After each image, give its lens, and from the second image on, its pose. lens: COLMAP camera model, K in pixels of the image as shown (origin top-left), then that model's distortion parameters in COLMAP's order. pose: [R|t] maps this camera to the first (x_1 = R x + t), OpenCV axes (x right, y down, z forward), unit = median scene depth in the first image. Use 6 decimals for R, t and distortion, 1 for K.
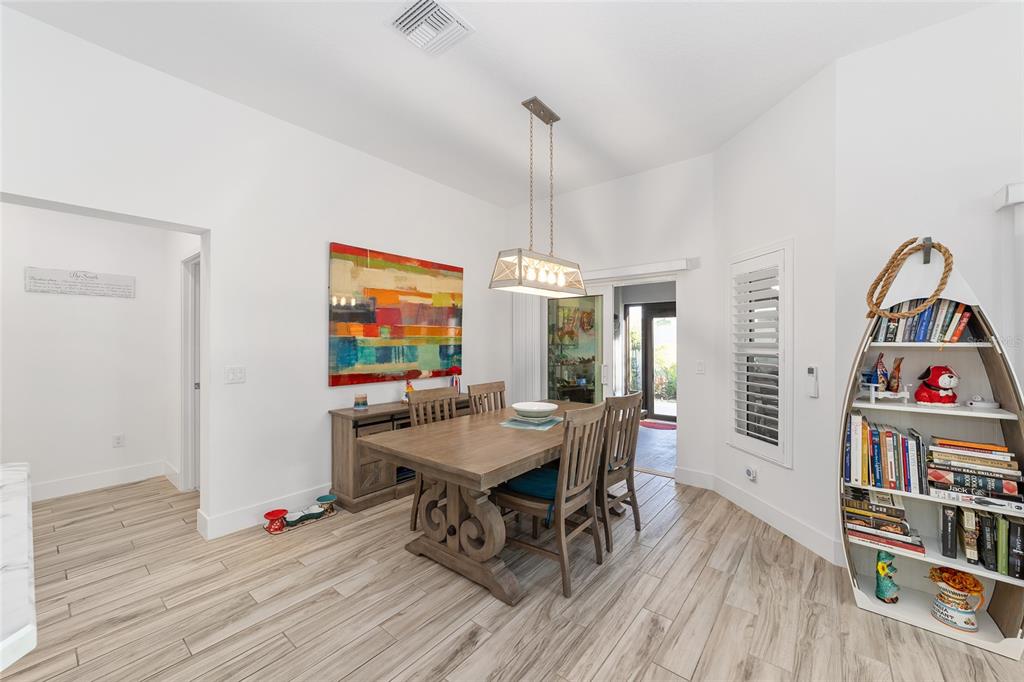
lens RADIAL K [[392.7, 0, 506.0], [0, 392.7, 341.0], [0, 0, 1]] dist [-0.002079, 0.000186]
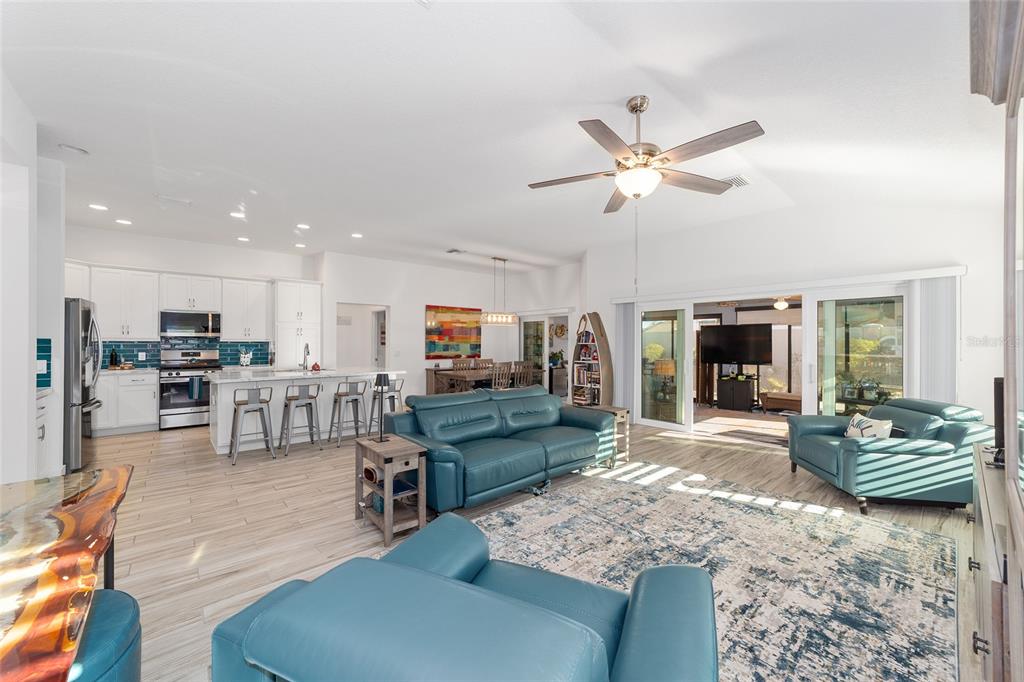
lens RADIAL K [[392.7, 0, 508.6], [0, 392.7, 339.4], [0, 0, 1]] dist [-0.002079, 0.000186]
pose [[0.983535, -0.000873, -0.180715, 0.517928], [-0.000799, 0.999958, -0.009178, 0.004019], [0.180715, 0.009171, 0.983493, -1.345624]]
